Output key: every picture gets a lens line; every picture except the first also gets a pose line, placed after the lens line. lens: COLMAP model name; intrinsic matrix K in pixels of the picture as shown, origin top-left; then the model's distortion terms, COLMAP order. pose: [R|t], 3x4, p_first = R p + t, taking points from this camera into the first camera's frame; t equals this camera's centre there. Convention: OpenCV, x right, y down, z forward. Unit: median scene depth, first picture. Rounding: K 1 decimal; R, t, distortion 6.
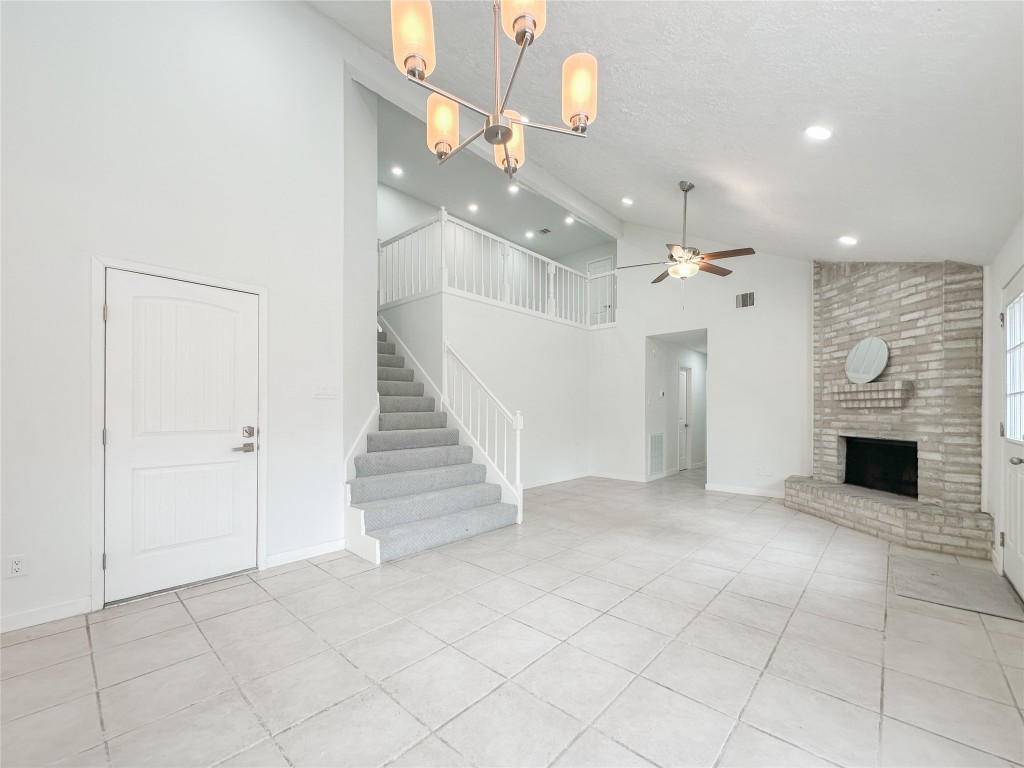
lens RADIAL K [[418.8, 0, 513.9], [0, 418.8, 408.4], [0, 0, 1]] dist [-0.003790, 0.000189]
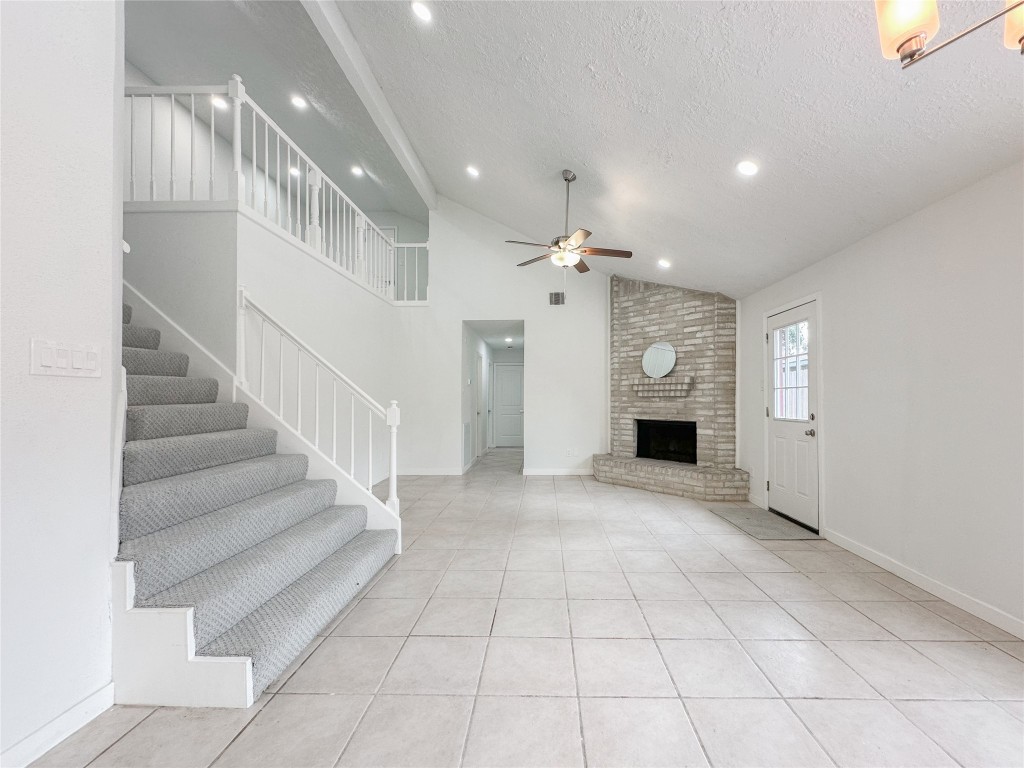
lens RADIAL K [[418.8, 0, 535.5], [0, 418.8, 393.5], [0, 0, 1]] dist [-0.003790, 0.000189]
pose [[0.751574, 0.004958, 0.659631, -0.299903], [-0.001721, 0.999983, -0.005555, -0.003771], [-0.659647, 0.003039, 0.751569, 0.291972]]
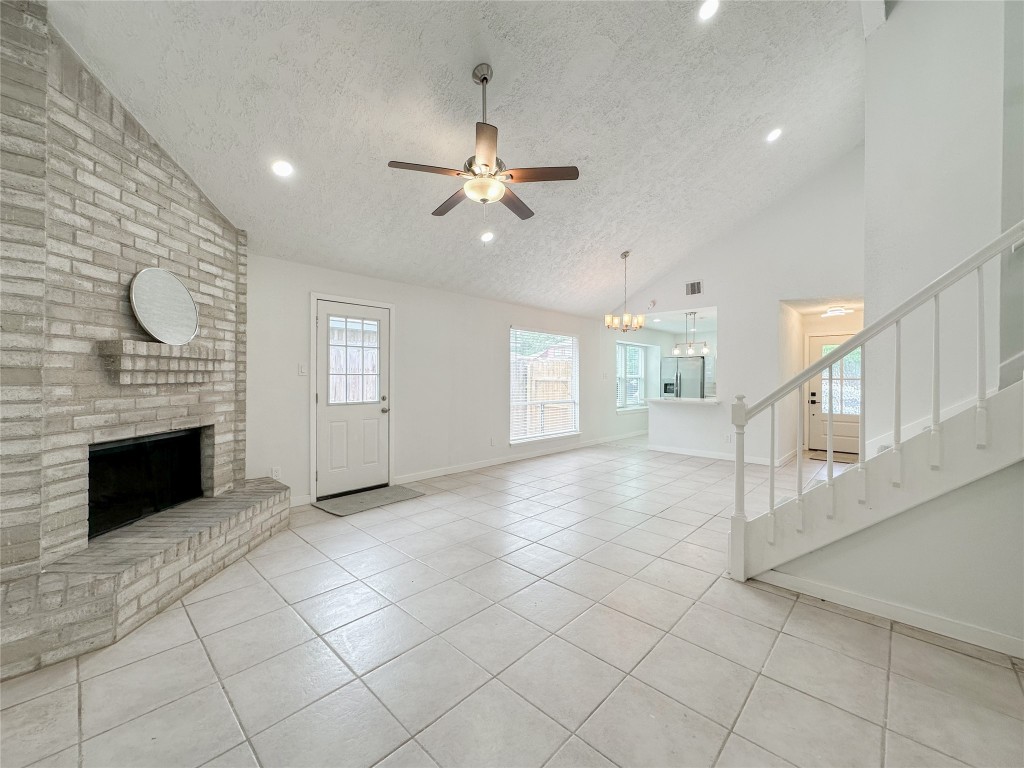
lens RADIAL K [[418.8, 0, 524.1], [0, 418.8, 374.1], [0, 0, 1]] dist [-0.003790, 0.000189]
pose [[-0.999897, -0.009563, -0.010689, 0.333821], [-0.009428, 0.999876, -0.012614, -0.014095], [0.010809, -0.012512, -0.999863, 1.670709]]
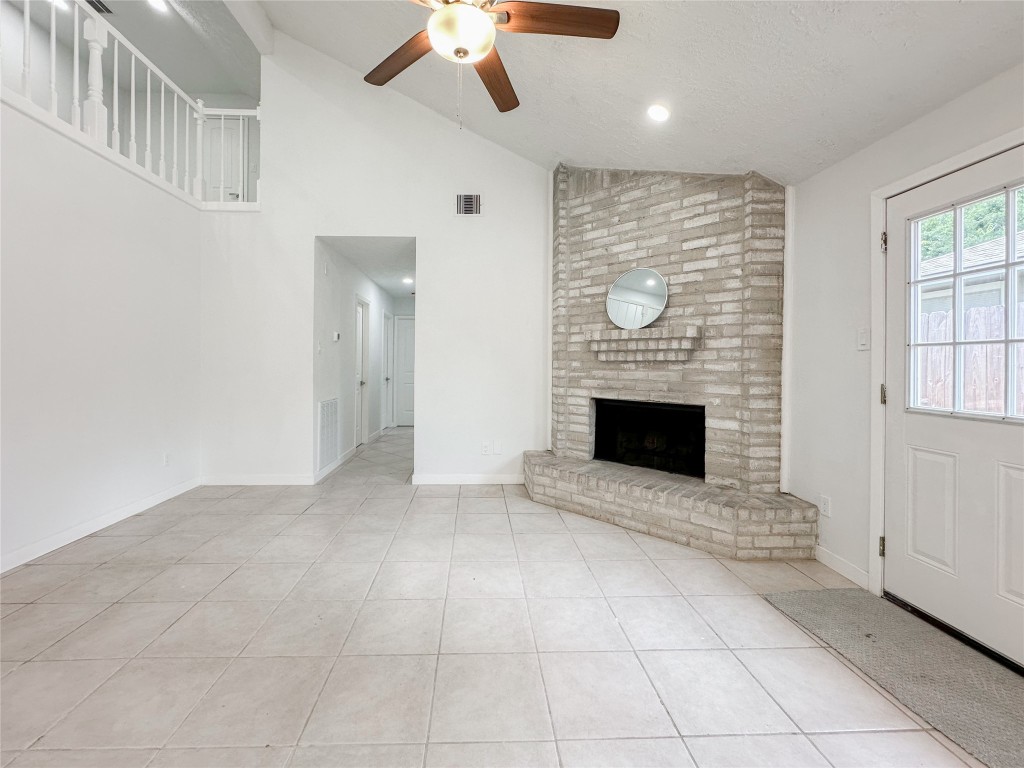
lens RADIAL K [[418.8, 0, 491.4], [0, 418.8, 364.0], [0, 0, 1]] dist [-0.003790, 0.000189]
pose [[0.710649, 0.000348, 0.703547, 0.126735], [-0.009176, 0.999919, 0.008774, -0.000992], [-0.703487, -0.012691, 0.710595, 0.664342]]
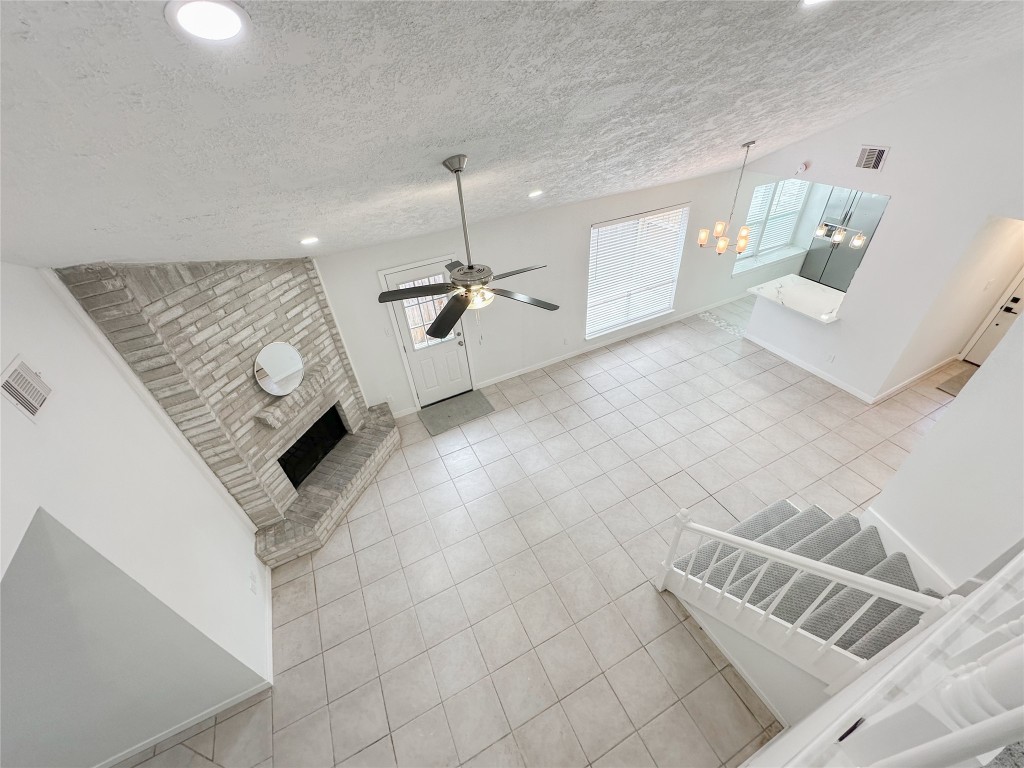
lens RADIAL K [[418.8, 0, 519.3], [0, 418.8, 389.6], [0, 0, 1]] dist [-0.003790, 0.000189]
pose [[-0.936838, -0.181316, 0.299099, 0.091738], [0.048334, 0.779826, 0.624128, -0.633309], [-0.346409, 0.599163, -0.721807, 1.543328]]
